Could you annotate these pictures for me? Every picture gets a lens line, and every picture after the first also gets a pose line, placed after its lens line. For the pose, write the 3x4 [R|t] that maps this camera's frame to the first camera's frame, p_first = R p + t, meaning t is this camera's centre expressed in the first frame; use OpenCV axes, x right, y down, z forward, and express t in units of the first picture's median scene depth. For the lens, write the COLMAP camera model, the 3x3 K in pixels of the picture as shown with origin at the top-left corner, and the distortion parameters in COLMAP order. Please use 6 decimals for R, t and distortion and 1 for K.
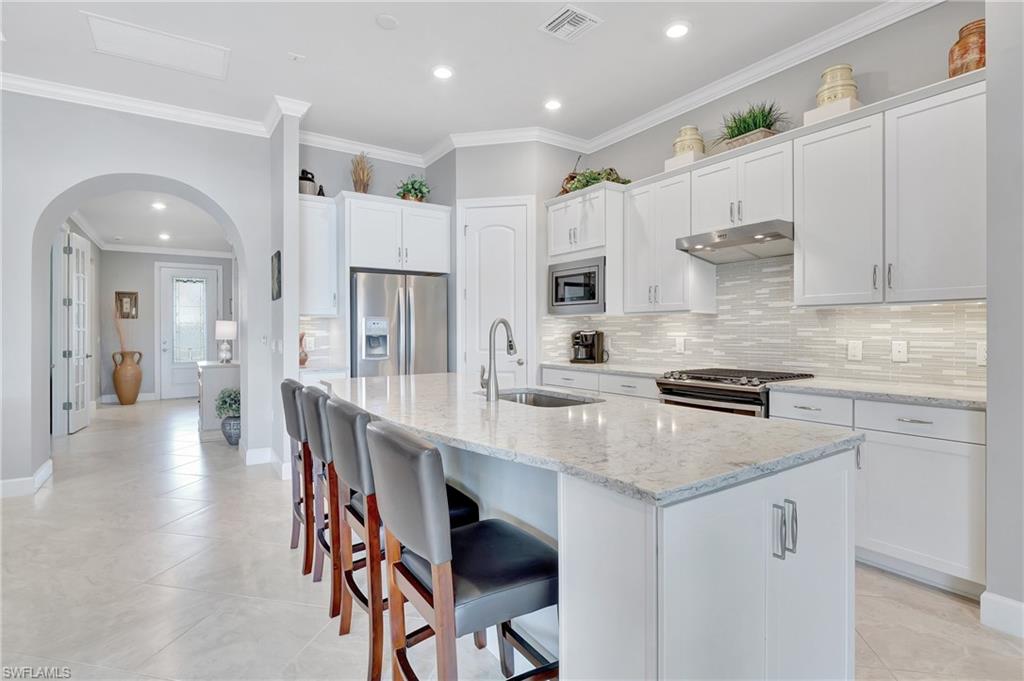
lens RADIAL K [[511.5, 0, 513.0], [0, 511.5, 332.5], [0, 0, 1]] dist [-0.016240, 0.000576]
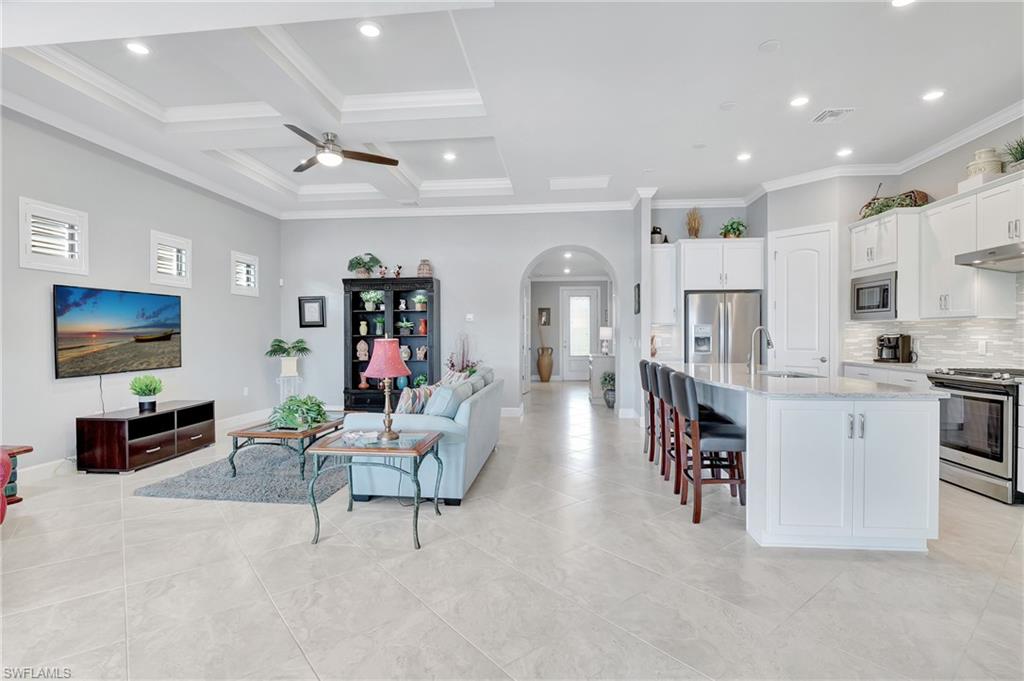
lens RADIAL K [[511.5, 0, 509.7], [0, 511.5, 335.9], [0, 0, 1]] dist [-0.016240, 0.000576]
pose [[0.776905, 0.003338, -0.629609, 0.205724], [-0.002342, 0.999994, 0.002411, -0.000052], [0.629614, -0.000398, 0.776908, -0.437084]]
